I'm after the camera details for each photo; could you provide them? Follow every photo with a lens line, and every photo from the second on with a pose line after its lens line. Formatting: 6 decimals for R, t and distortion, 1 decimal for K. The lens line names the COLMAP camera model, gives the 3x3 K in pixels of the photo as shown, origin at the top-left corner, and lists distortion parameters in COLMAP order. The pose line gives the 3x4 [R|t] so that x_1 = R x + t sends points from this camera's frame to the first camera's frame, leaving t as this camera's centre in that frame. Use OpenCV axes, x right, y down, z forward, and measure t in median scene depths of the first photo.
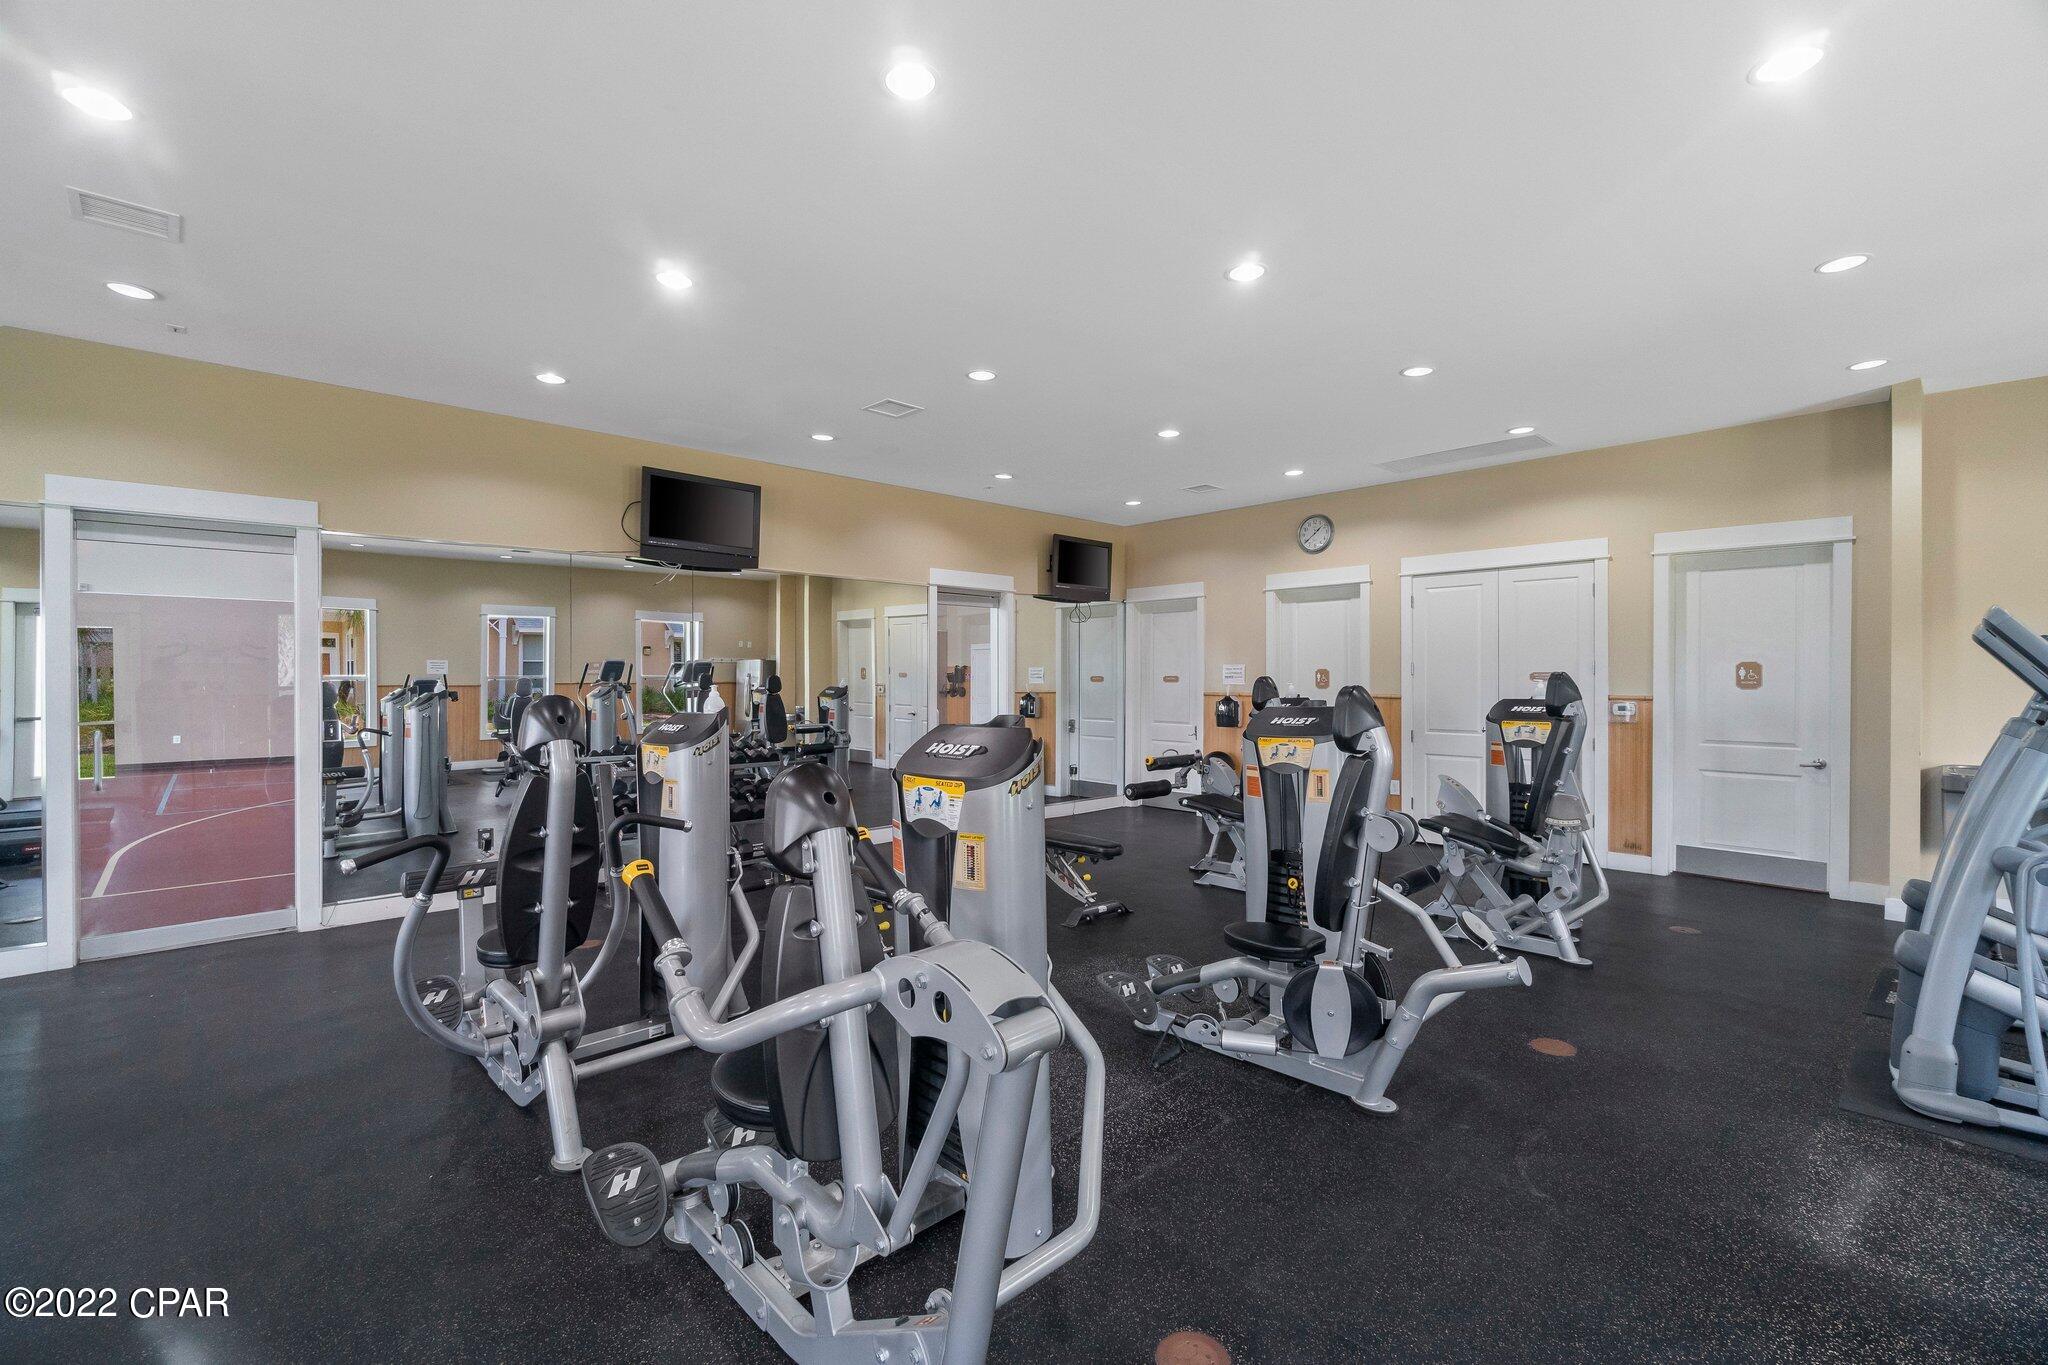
lens RADIAL K [[893.5, 0, 1056.6], [0, 893.5, 682.7], [0, 0, 1]] dist [-0.000258, -0.000040]
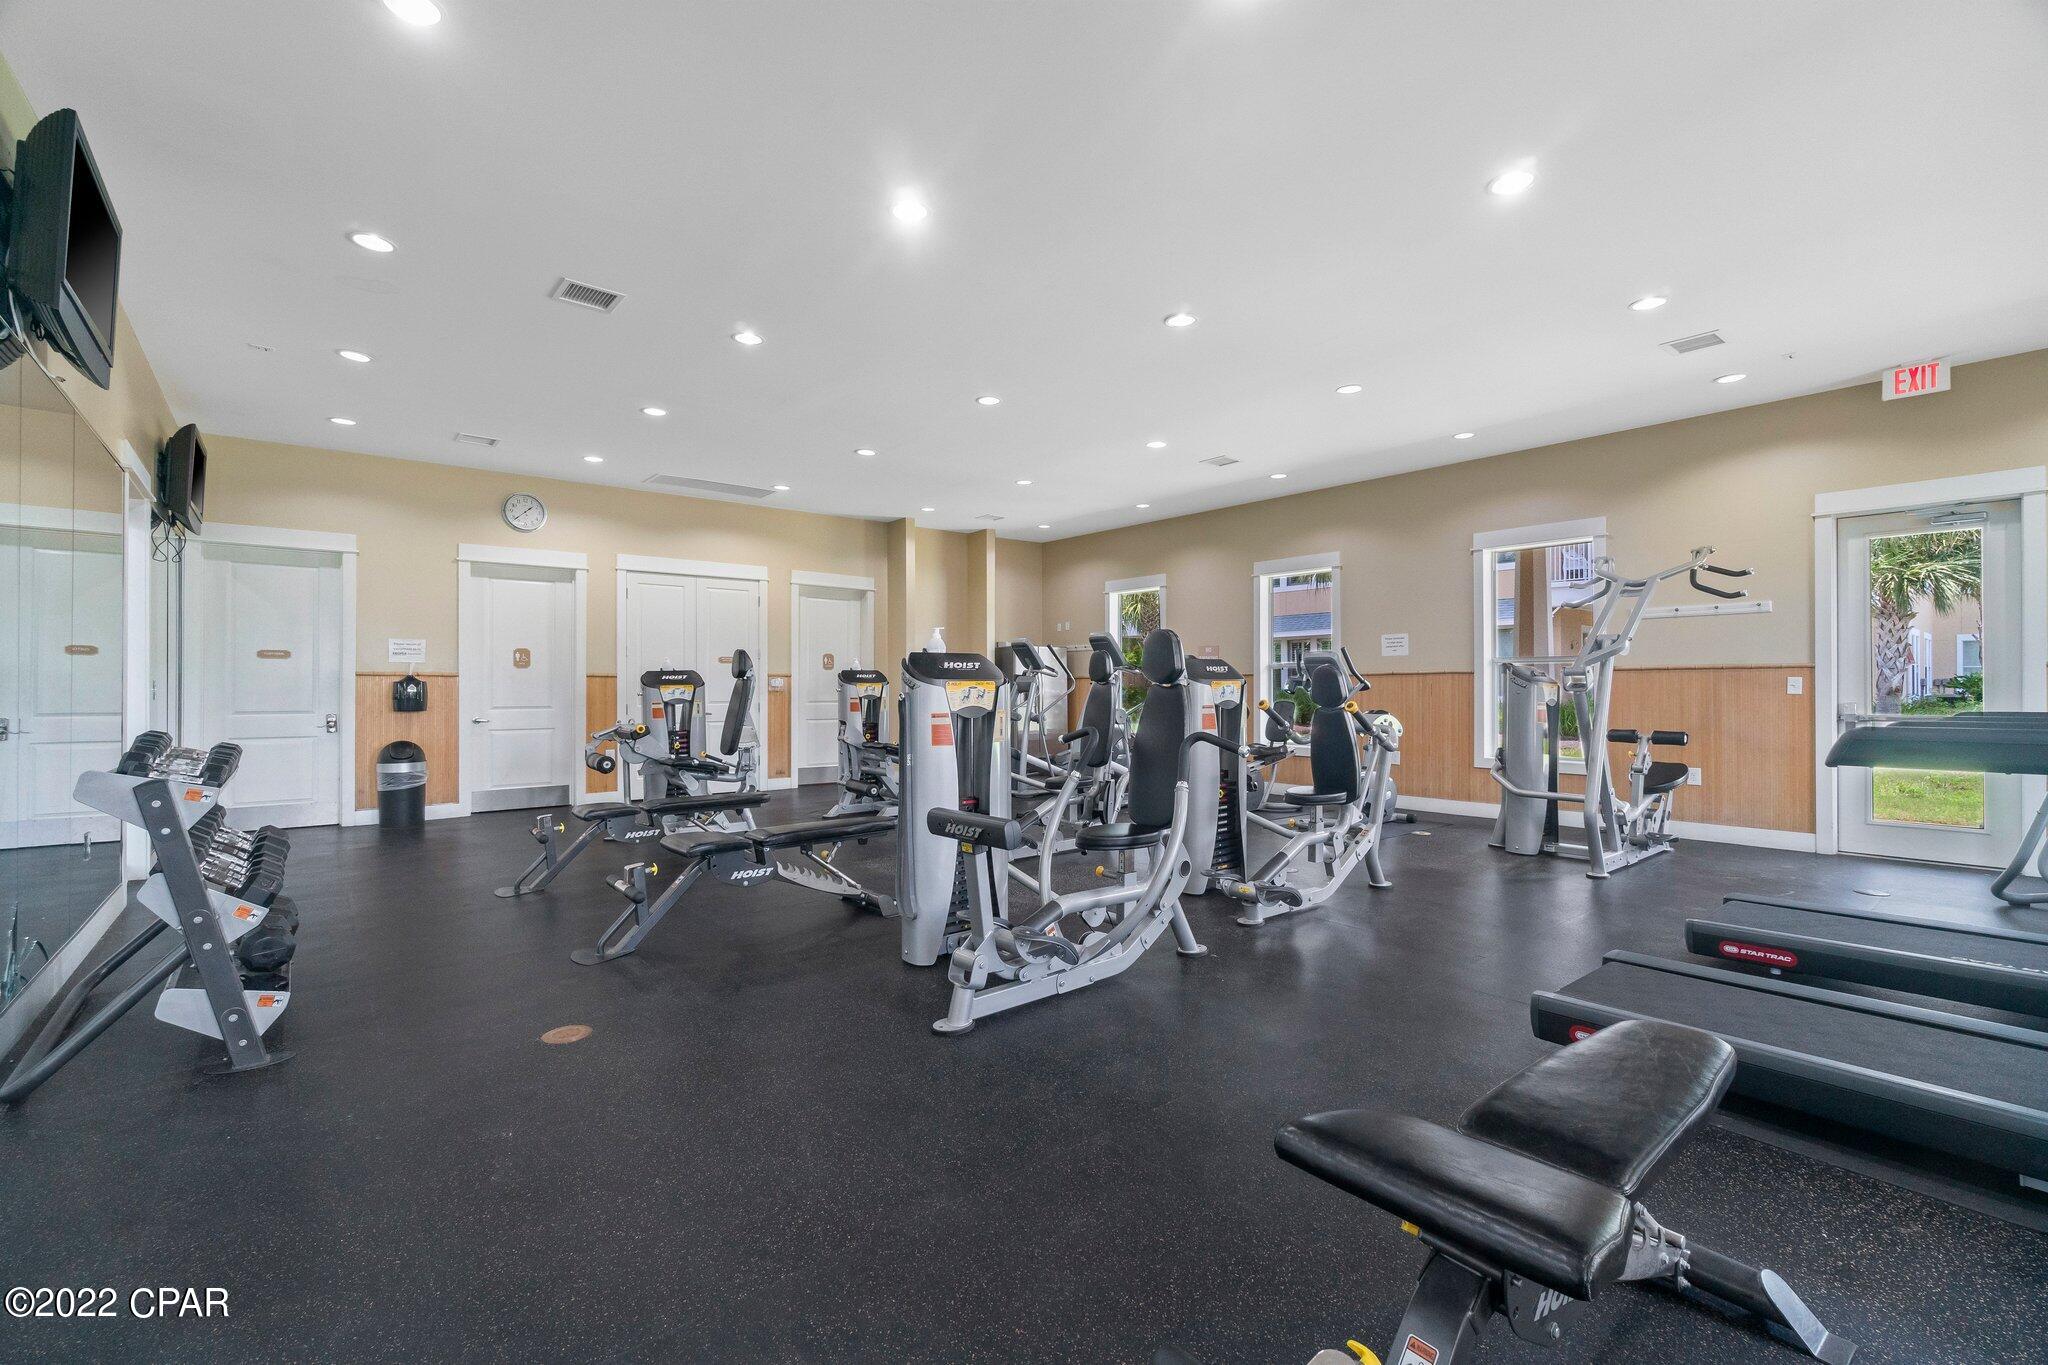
lens RADIAL K [[893.5, 0, 1056.6], [0, 893.5, 682.7], [0, 0, 1]] dist [-0.000258, -0.000040]
pose [[0.050660, 0.005023, 0.998703, -0.775495], [0.006937, 0.999961, -0.005381, 0.037814], [-0.998692, 0.007200, 0.050624, 0.413648]]
